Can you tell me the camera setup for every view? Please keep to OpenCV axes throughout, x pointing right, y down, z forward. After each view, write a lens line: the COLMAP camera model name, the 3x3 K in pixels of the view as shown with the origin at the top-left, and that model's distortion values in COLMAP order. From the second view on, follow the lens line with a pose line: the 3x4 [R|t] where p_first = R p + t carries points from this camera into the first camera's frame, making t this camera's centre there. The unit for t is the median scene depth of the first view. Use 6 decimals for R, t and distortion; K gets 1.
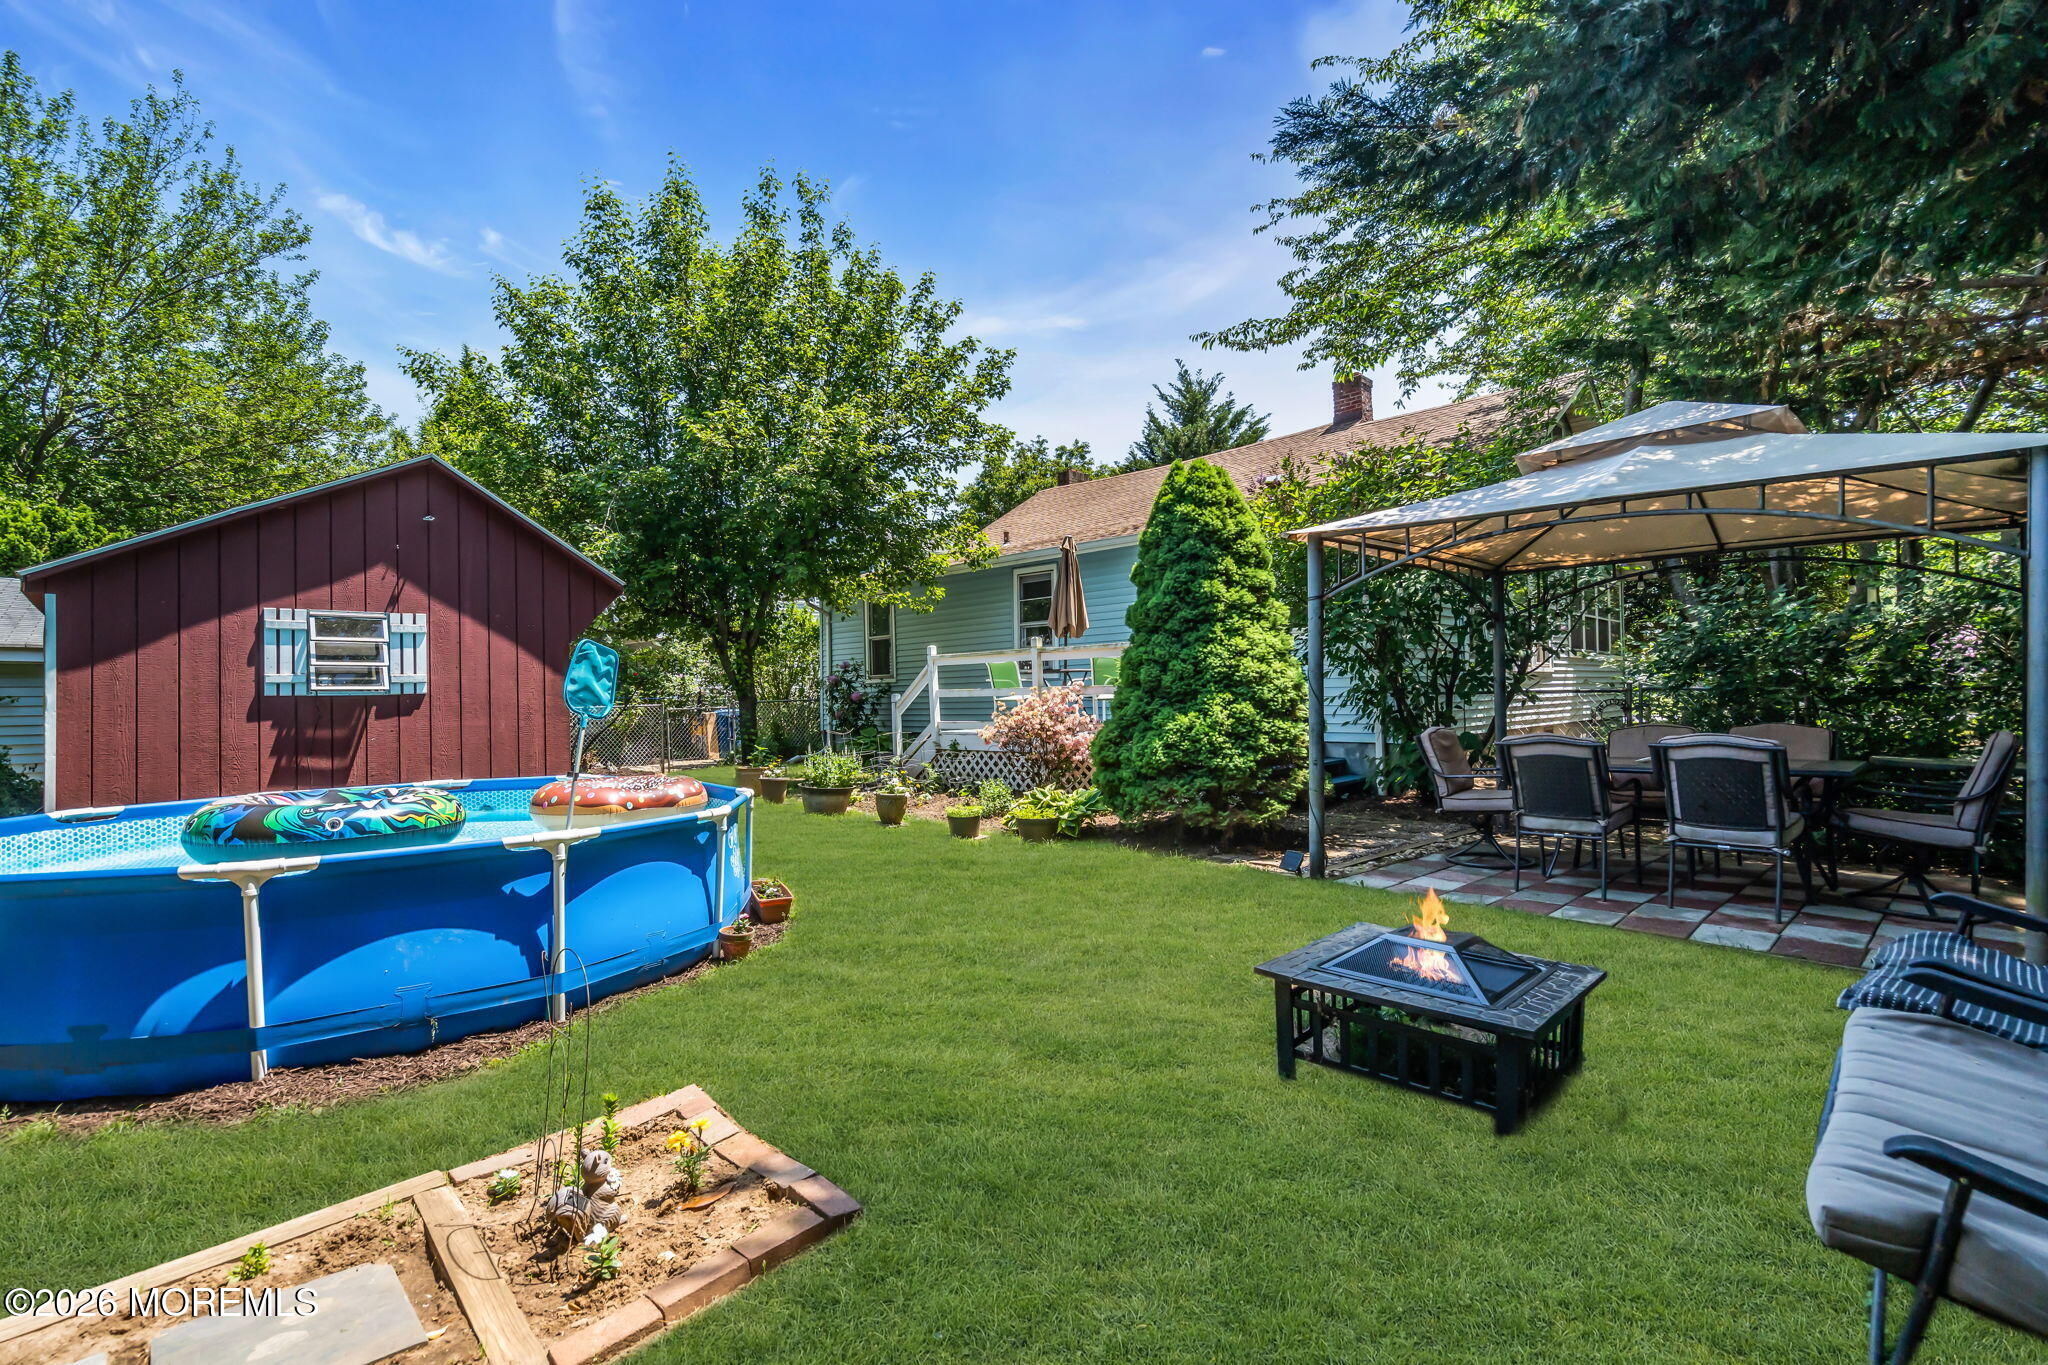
lens RADIAL K [[924.3, 0, 1020.7], [0, 924.3, 682.3], [0, 0, 1]] dist [-0.000208, 0.000247]
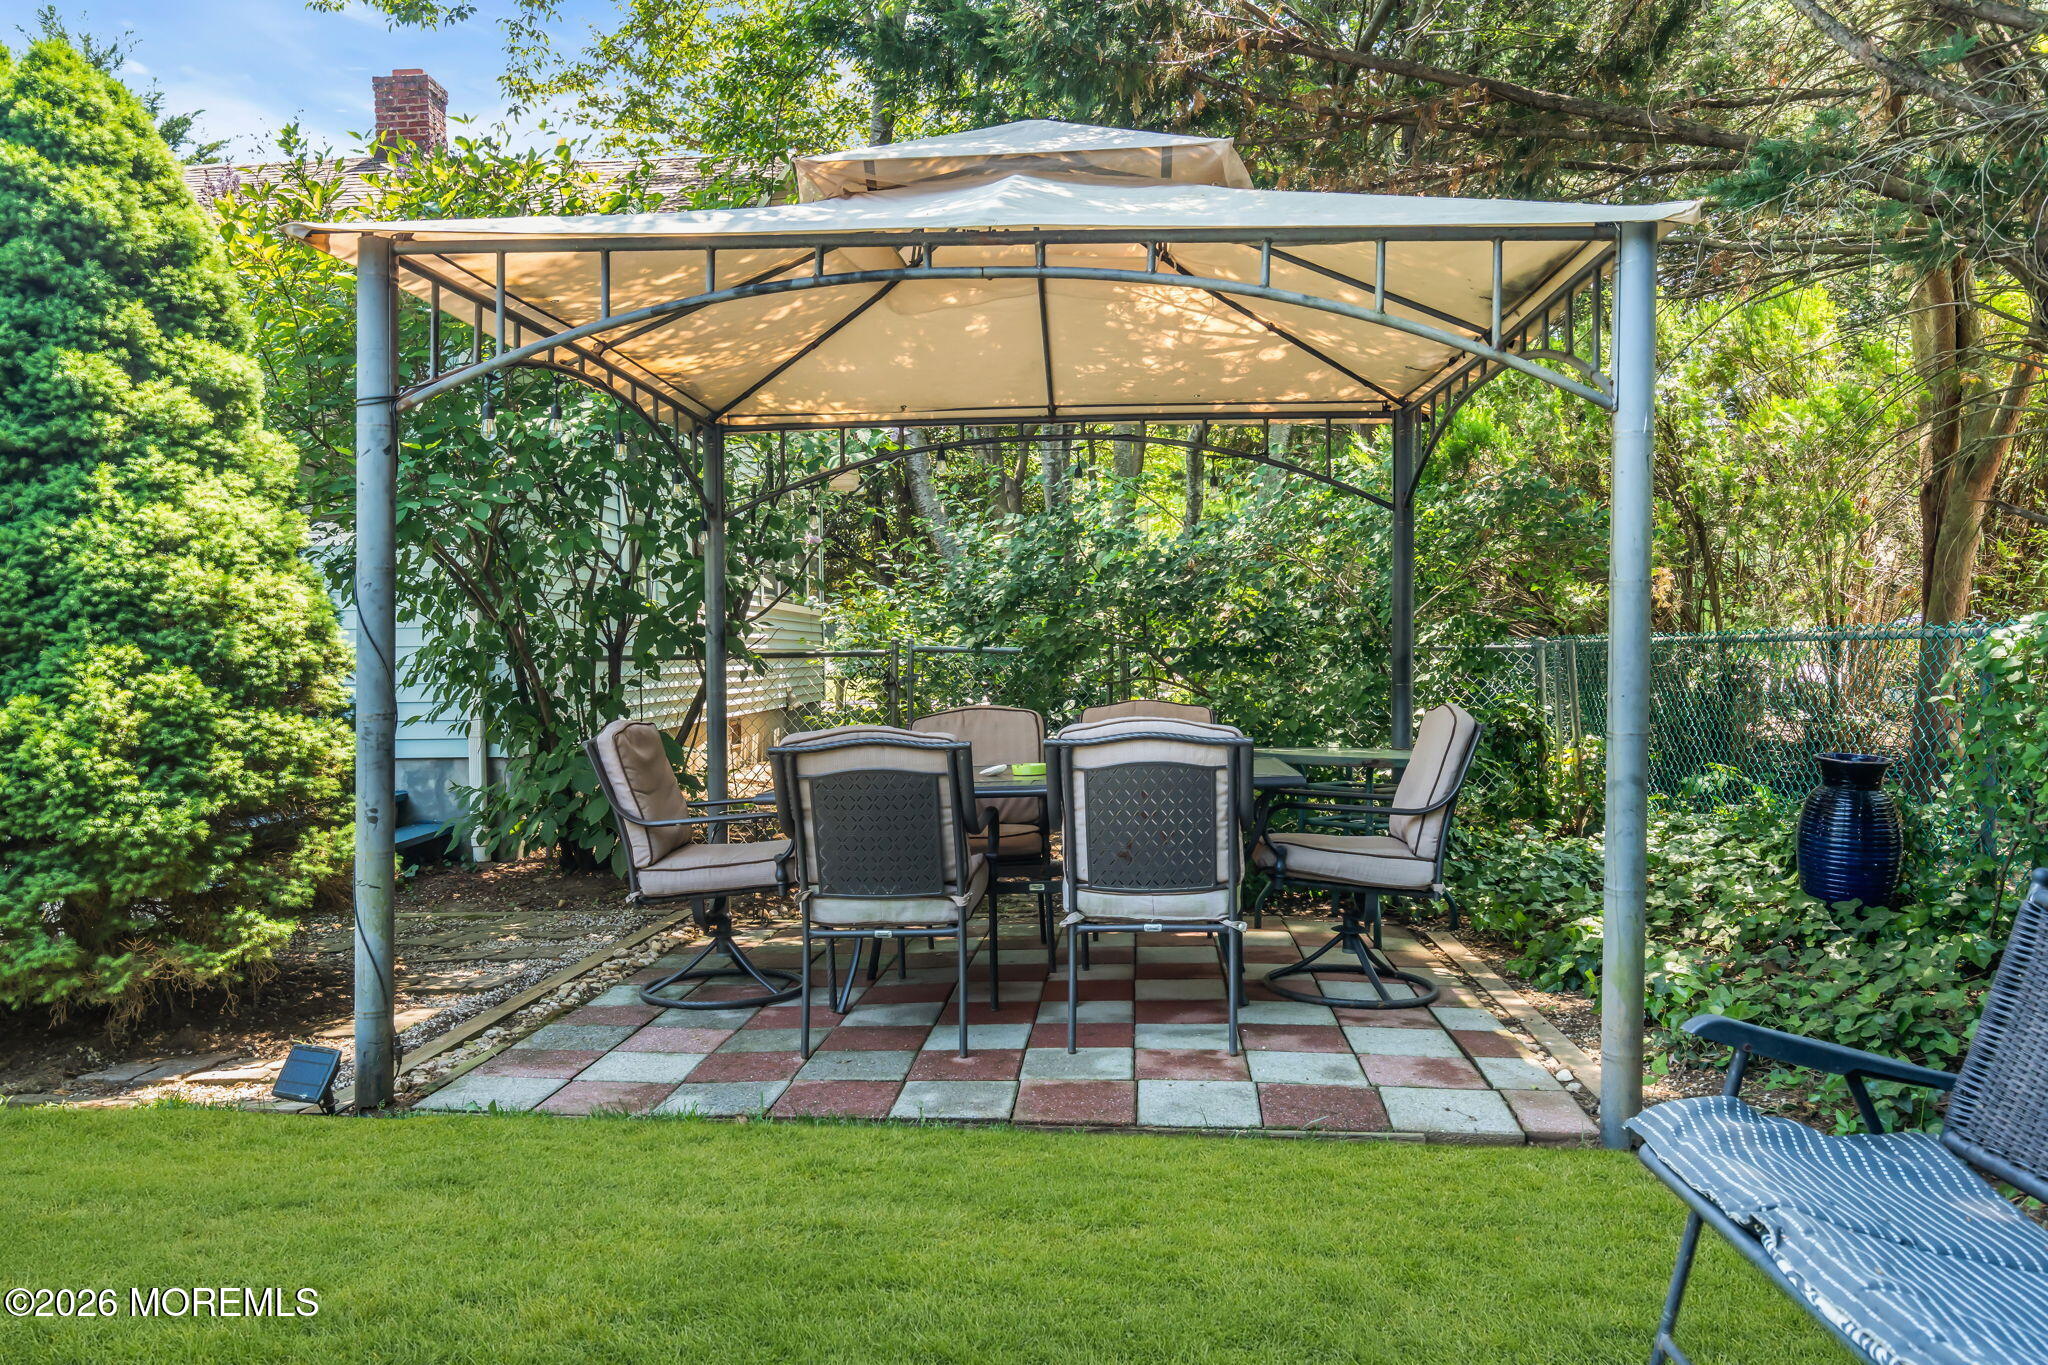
lens RADIAL K [[1512.5, 0, 998.2], [0, 1512.5, 644.5], [0, 0, 1]] dist [0.008447, -0.008639]
pose [[0.743906, 0.010835, 0.668197, 0.069559], [-0.004668, 0.999928, -0.011018, 0.016385], [-0.668268, 0.005077, 0.743903, 0.282096]]
